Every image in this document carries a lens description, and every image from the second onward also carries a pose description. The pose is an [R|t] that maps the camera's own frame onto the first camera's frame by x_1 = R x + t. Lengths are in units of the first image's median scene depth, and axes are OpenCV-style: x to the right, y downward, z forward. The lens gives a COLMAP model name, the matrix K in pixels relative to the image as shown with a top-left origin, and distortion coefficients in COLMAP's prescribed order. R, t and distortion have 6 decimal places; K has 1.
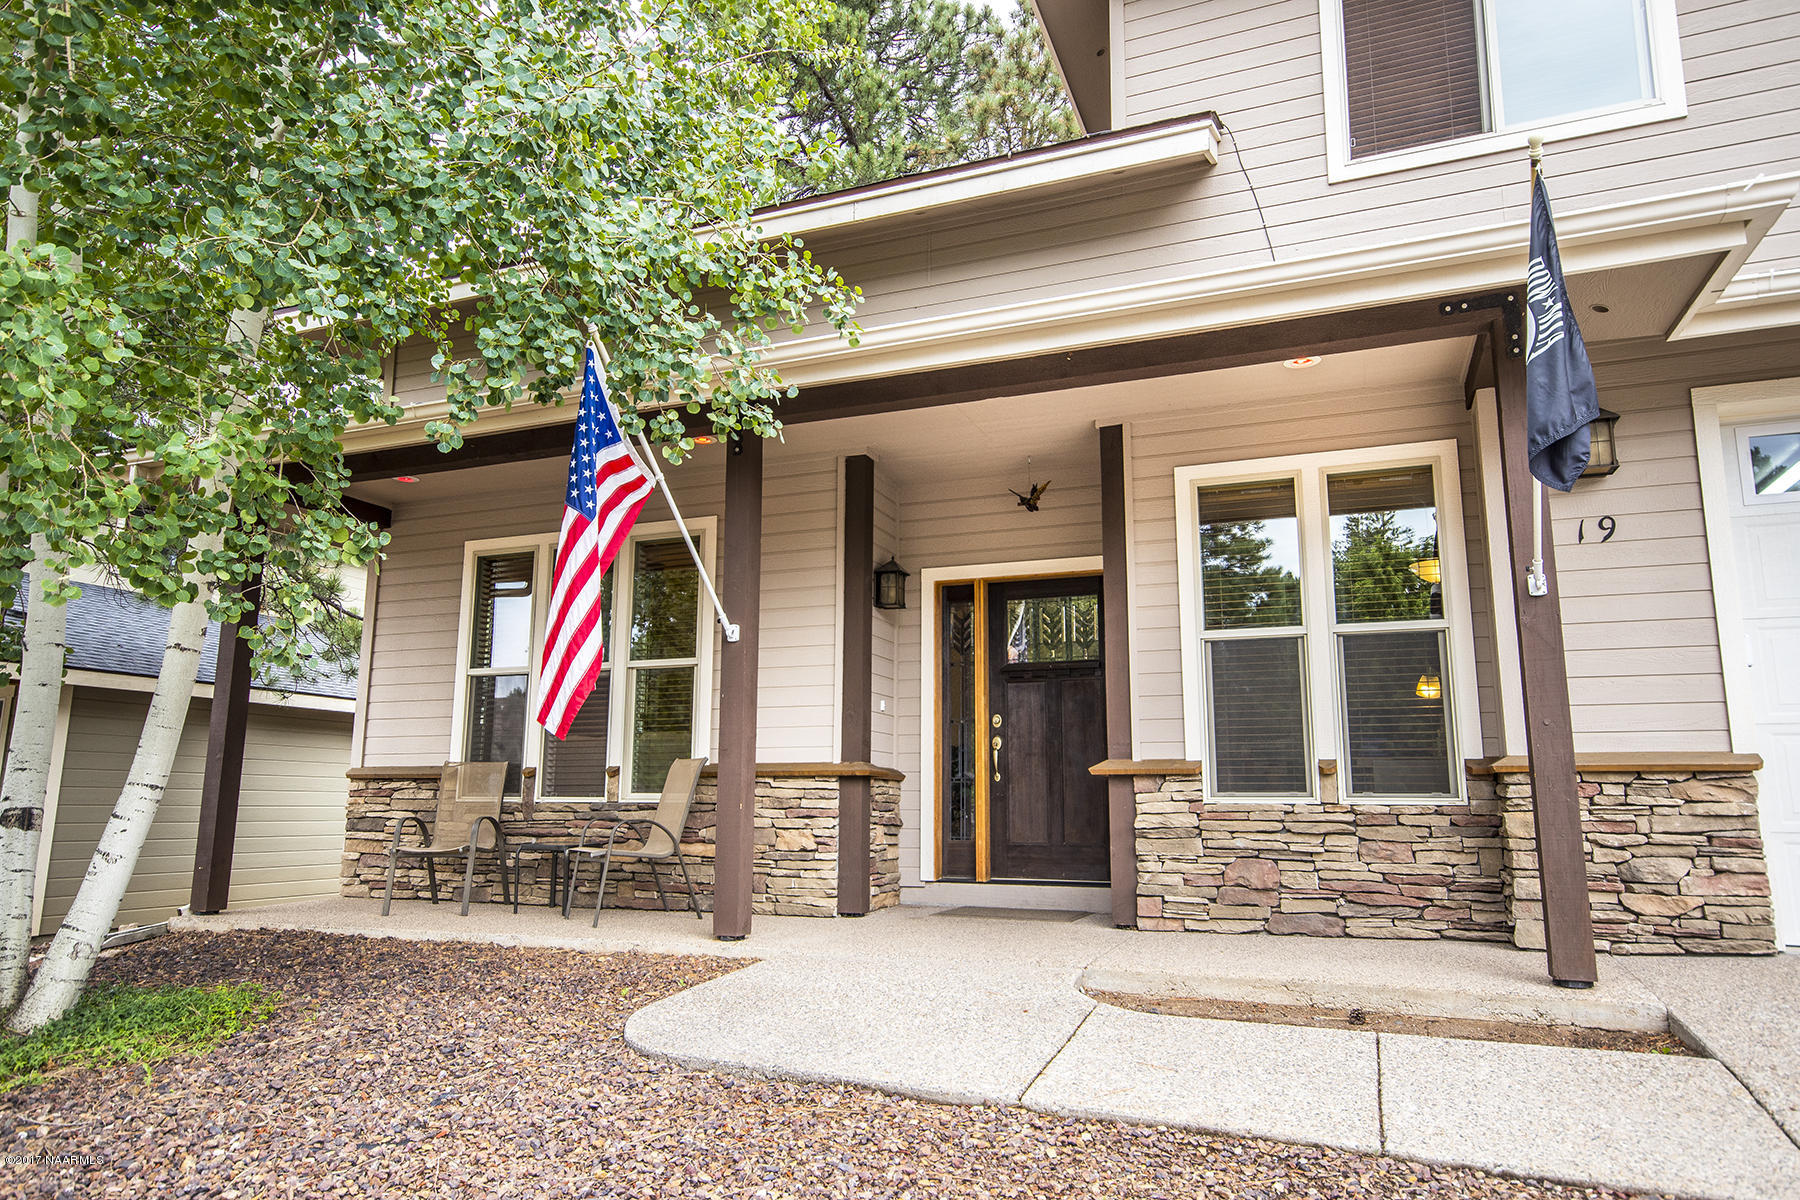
lens RADIAL K [[1145.7, 0, 897.0], [0, 1145.7, 606.2], [0, 0, 1]] dist [0.024836, 0.005615]
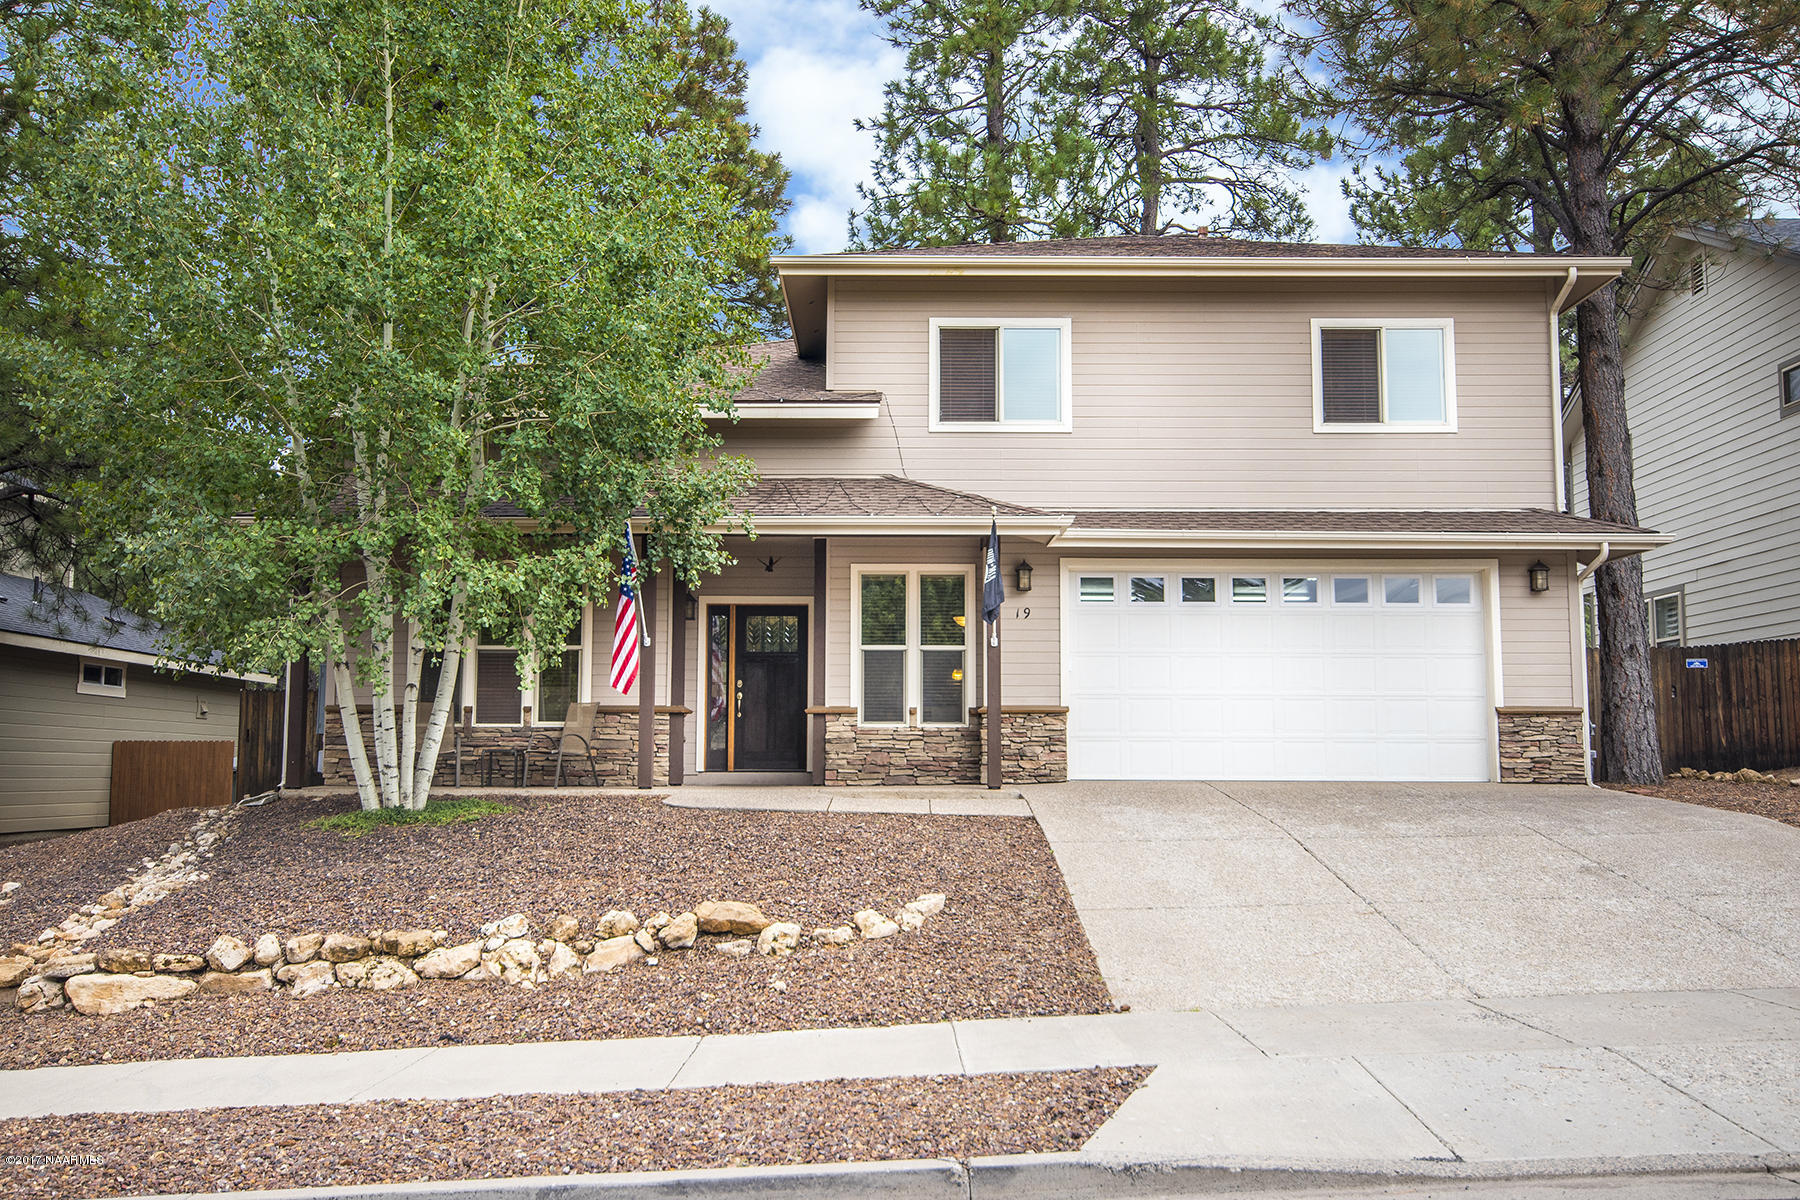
lens RADIAL K [[1664.2, 0, 901.5], [0, 1664.2, 597.9], [0, 0, 1]] dist [0.015665, 0.000000]
pose [[0.931197, 0.035084, 0.362824, -0.785547], [-0.060396, 0.996450, 0.058656, -0.252668], [-0.359478, -0.076534, 0.930010, -1.880465]]
